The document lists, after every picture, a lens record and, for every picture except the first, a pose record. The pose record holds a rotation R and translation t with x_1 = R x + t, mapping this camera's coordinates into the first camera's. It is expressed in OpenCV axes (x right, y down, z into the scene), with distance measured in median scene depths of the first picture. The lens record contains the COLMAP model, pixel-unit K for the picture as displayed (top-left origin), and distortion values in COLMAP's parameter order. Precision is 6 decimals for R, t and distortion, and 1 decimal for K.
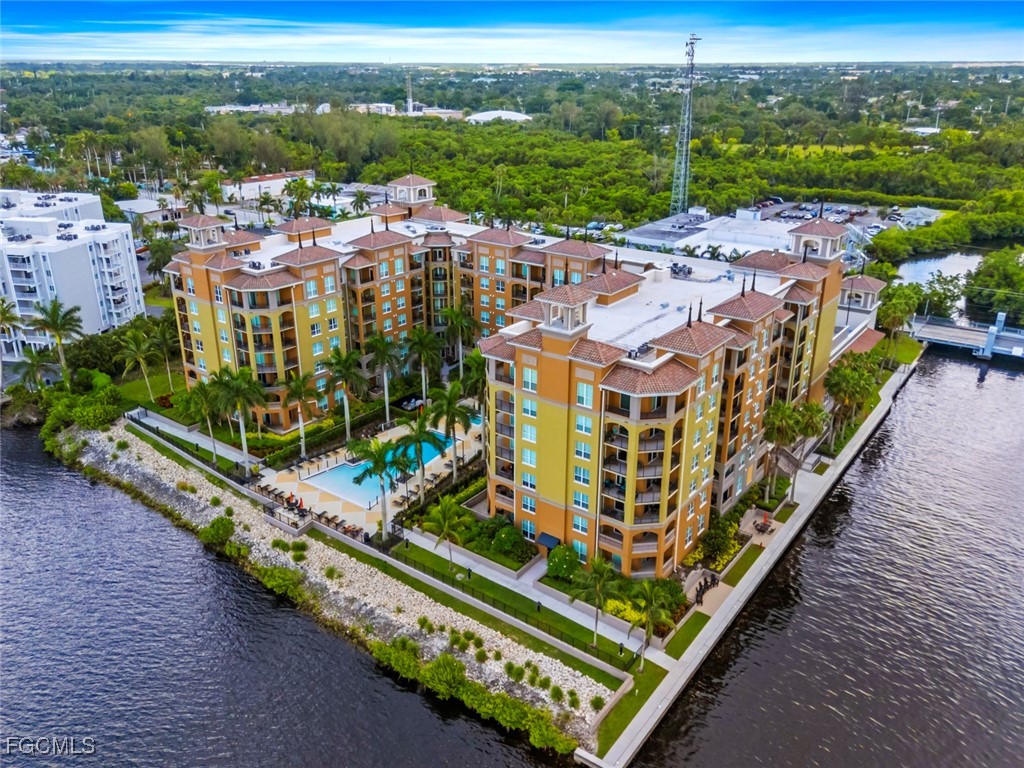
lens RADIAL K [[812.6, 0, 528.1], [0, 812.6, 365.0], [0, 0, 1]] dist [0.036542, -0.003224]
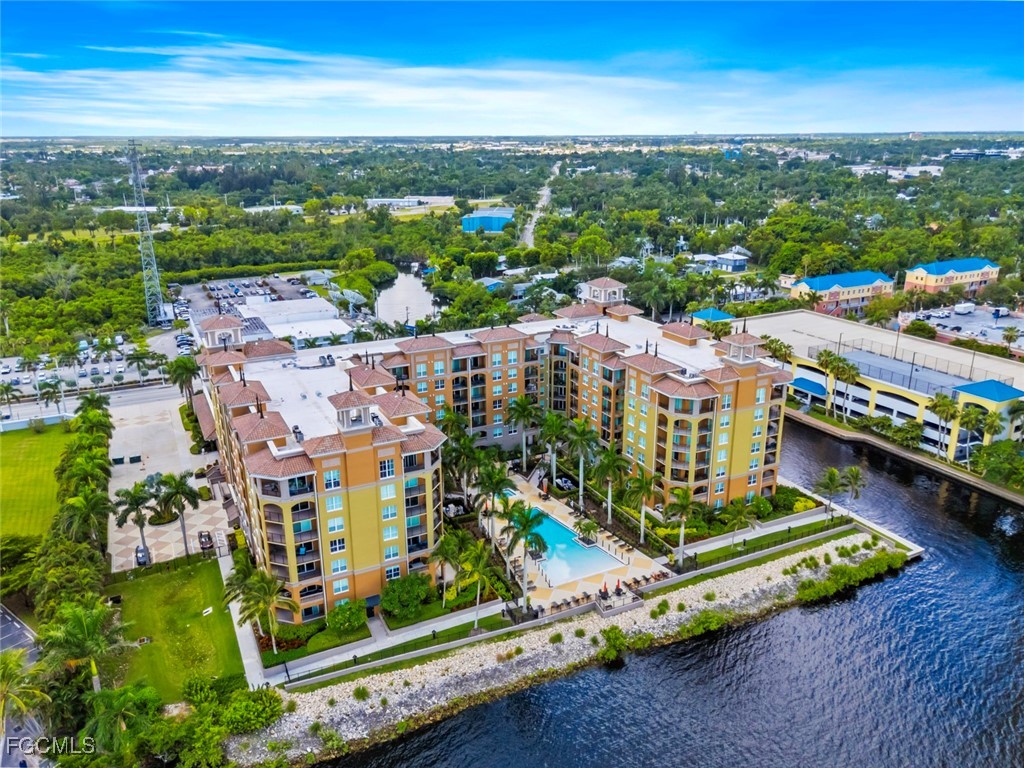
lens RADIAL K [[748.9, 0, 482.0], [0, 748.9, 371.0], [0, 0, 1]] dist [0.009619, 0.001311]
pose [[0.470673, -0.272606, 0.839138, -1.198315], [0.315609, 0.940162, 0.128400, -0.315198], [-0.823928, 0.204405, 0.528546, 0.554498]]
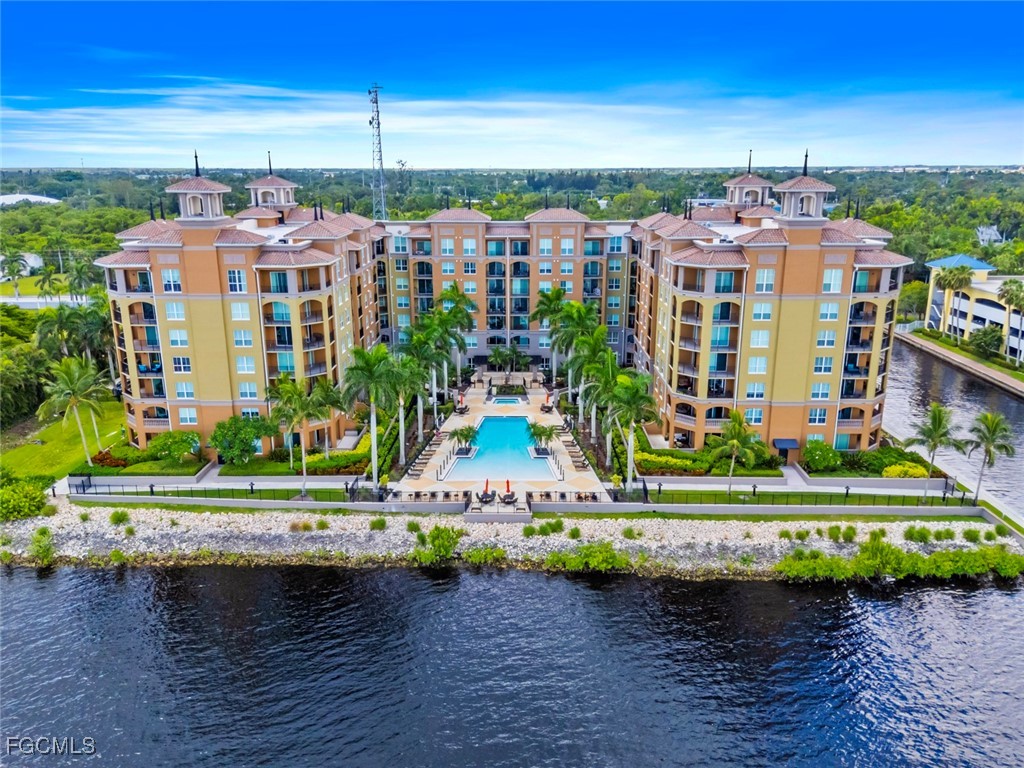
lens RADIAL K [[760.7, 0, 512.0], [0, 760.7, 384.0], [0, 0, 1]] dist [0.035525, -0.008251]
pose [[0.813631, -0.158884, 0.559250, -0.702319], [0.204619, 0.978644, -0.019657, 0.085289], [-0.544183, 0.130427, 0.828766, 0.359165]]
